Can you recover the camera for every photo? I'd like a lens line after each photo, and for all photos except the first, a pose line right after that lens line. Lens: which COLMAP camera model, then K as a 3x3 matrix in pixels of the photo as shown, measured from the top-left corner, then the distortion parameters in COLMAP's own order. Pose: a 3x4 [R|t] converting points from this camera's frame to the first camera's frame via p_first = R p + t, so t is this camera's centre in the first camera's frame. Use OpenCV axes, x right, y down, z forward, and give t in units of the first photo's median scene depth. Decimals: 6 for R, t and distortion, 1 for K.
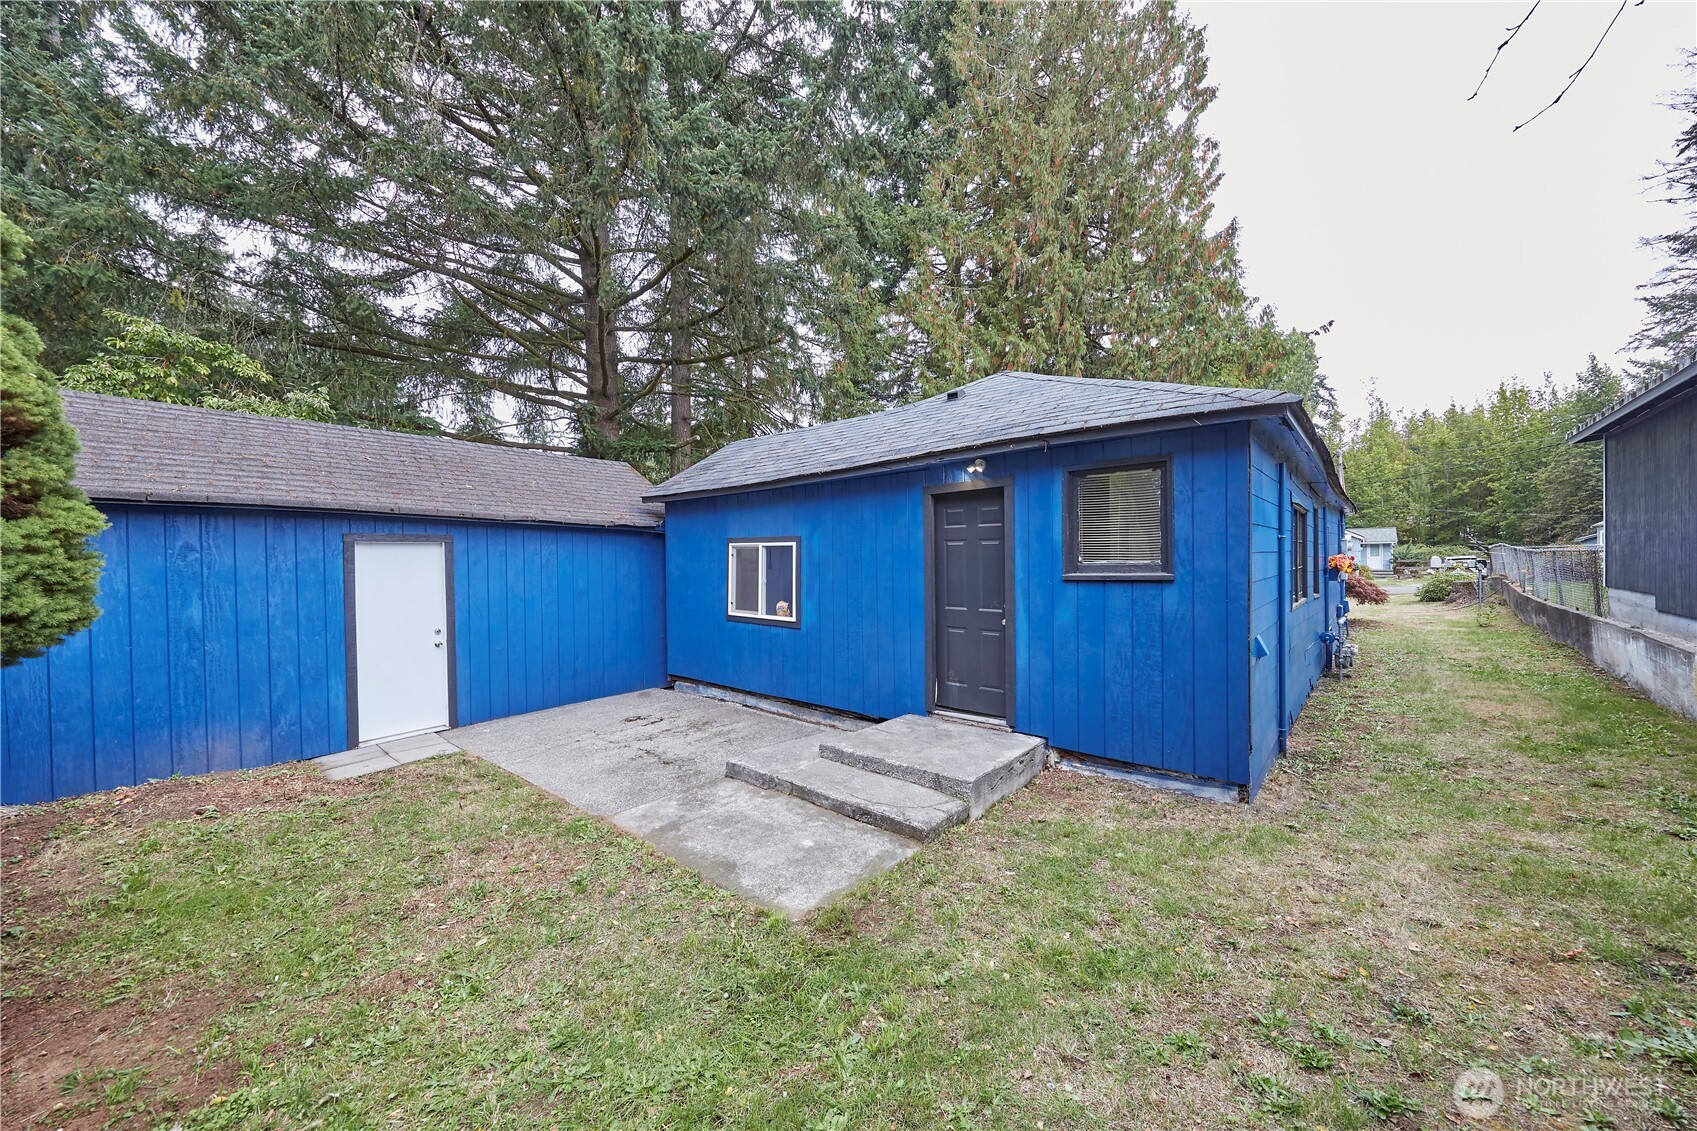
lens RADIAL K [[600.7, 0, 848.5], [0, 600.7, 565.5], [0, 0, 1]] dist [0.000376, -0.000094]
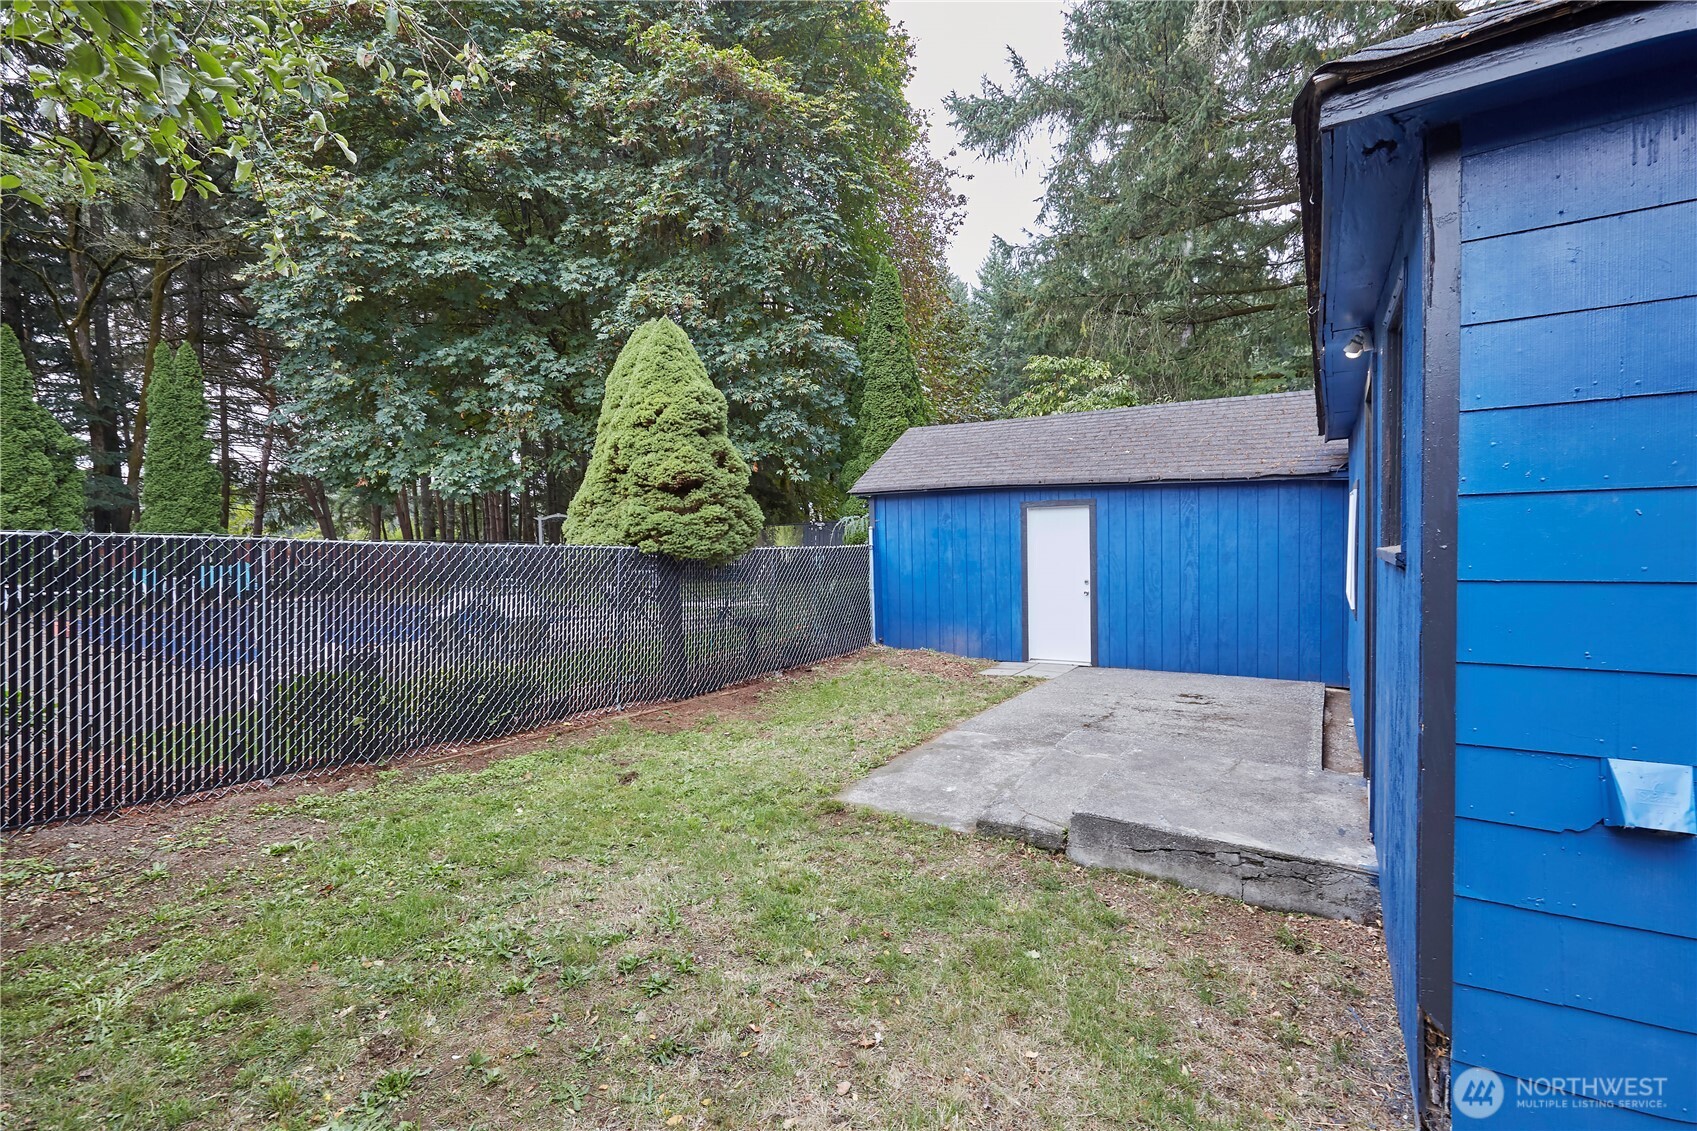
lens RADIAL K [[715.5, 0, 852.1], [0, 715.5, 511.3], [0, 0, 1]] dist [-0.000185, -0.000545]
pose [[0.152651, -0.019256, -0.988093, 0.696028], [0.008524, 0.999799, -0.018167, -0.006452], [0.988243, -0.005649, 0.152785, 0.376809]]
